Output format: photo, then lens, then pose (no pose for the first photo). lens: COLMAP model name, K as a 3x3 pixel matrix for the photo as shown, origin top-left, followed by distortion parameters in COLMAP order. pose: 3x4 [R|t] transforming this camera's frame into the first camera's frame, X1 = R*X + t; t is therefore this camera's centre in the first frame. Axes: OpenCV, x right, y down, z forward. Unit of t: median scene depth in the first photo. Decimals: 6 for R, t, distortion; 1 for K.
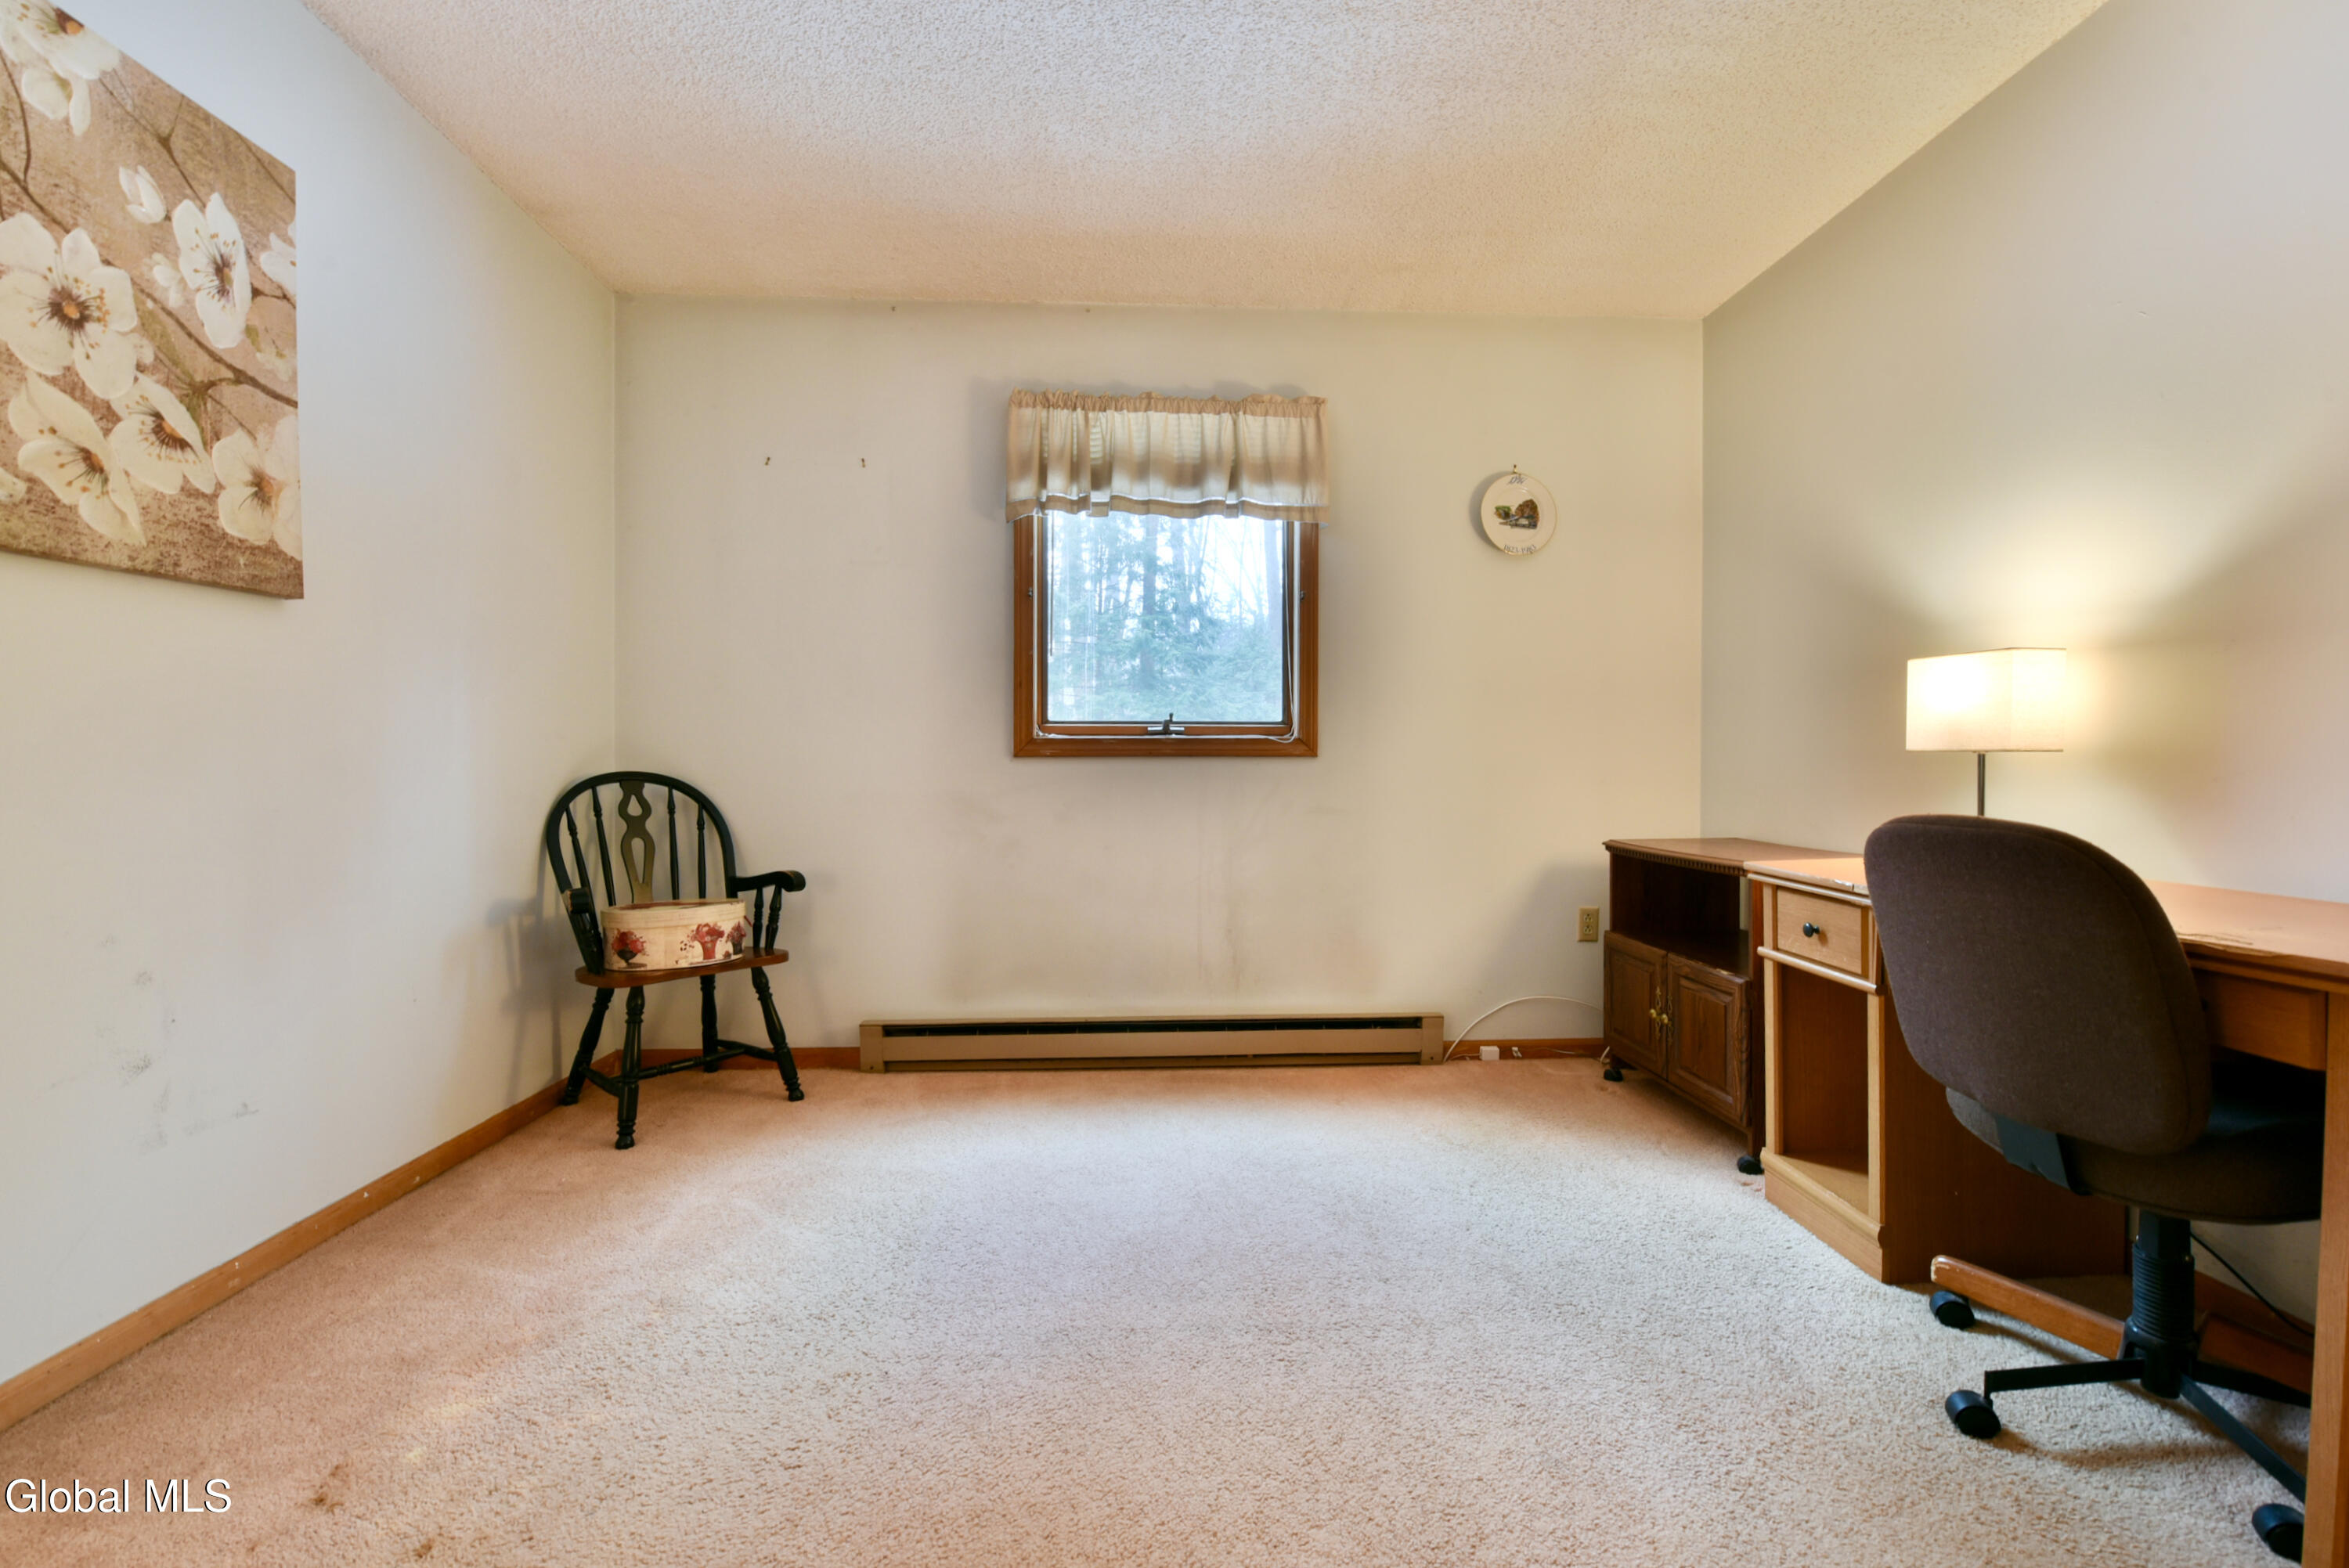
lens RADIAL K [[996.5, 0, 1167.8], [0, 996.5, 784.6], [0, 0, 1]] dist [-0.018476, -0.001881]
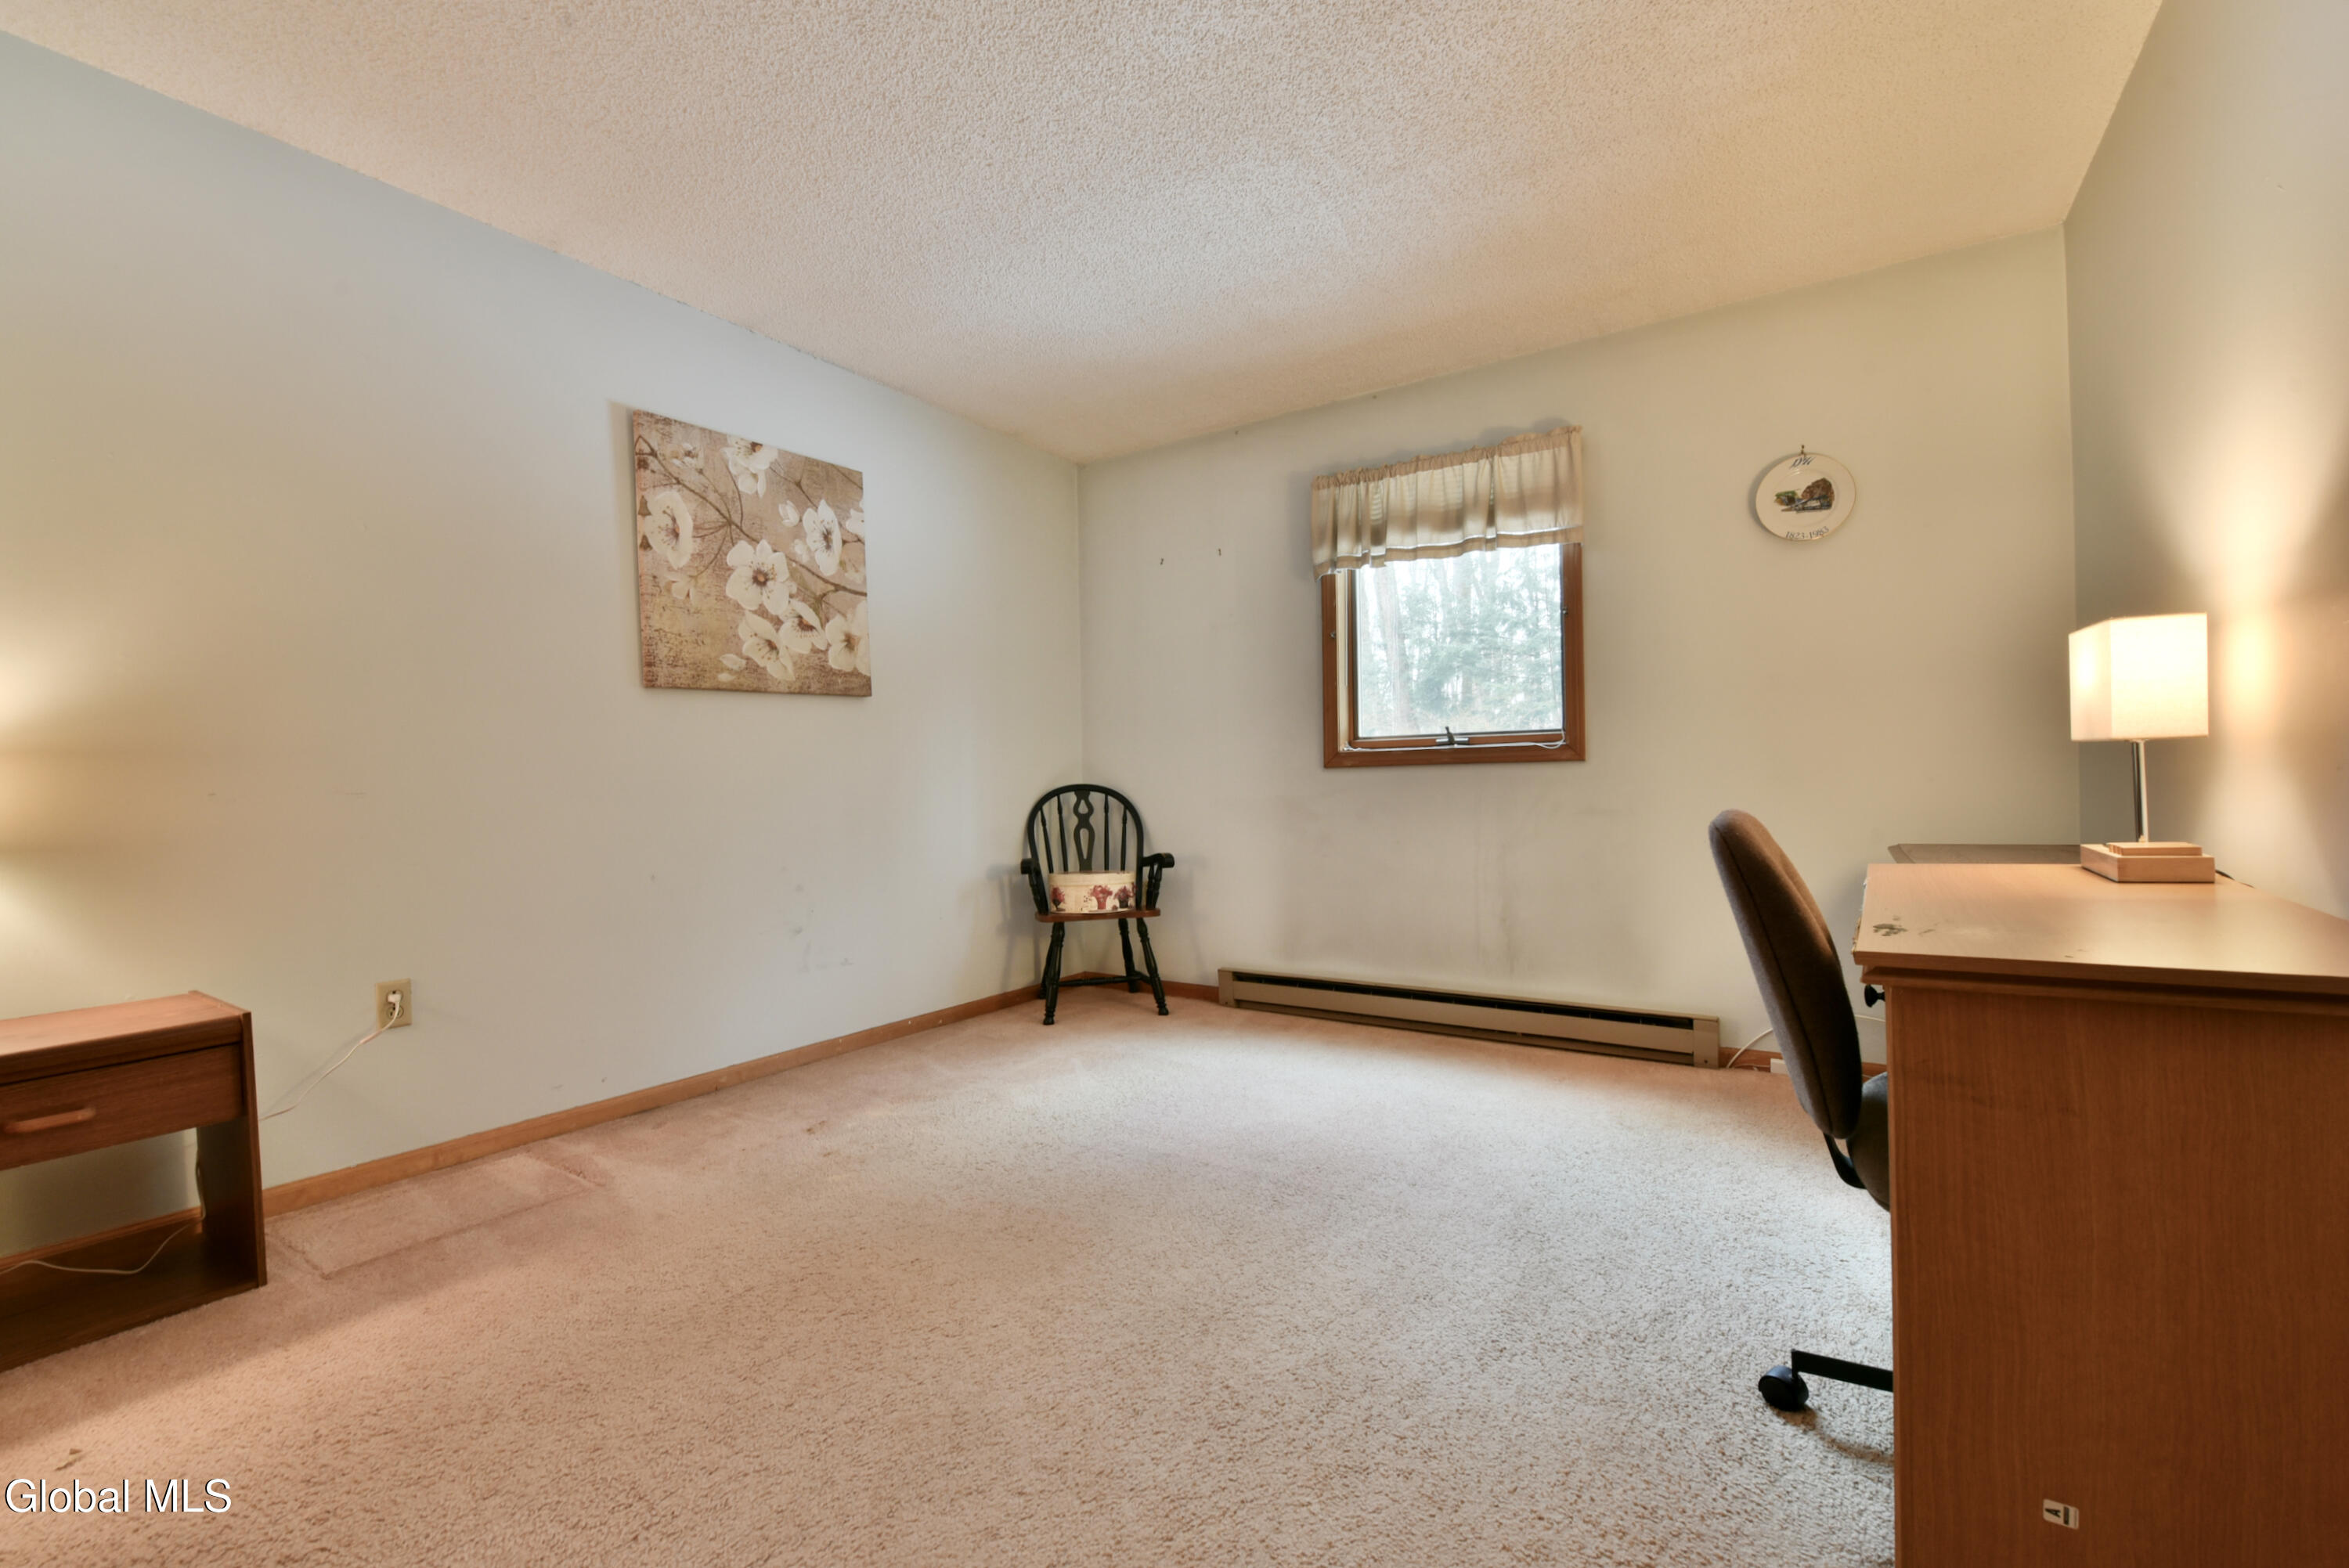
lens RADIAL K [[996.5, 0, 1187.2], [0, 996.5, 781.9], [0, 0, 1]] dist [-0.018476, -0.001881]
pose [[0.801145, -0.015896, -0.598259, 0.497217], [0.009995, 0.999863, -0.013182, 0.004934], [0.598387, 0.004581, 0.801194, -0.113824]]
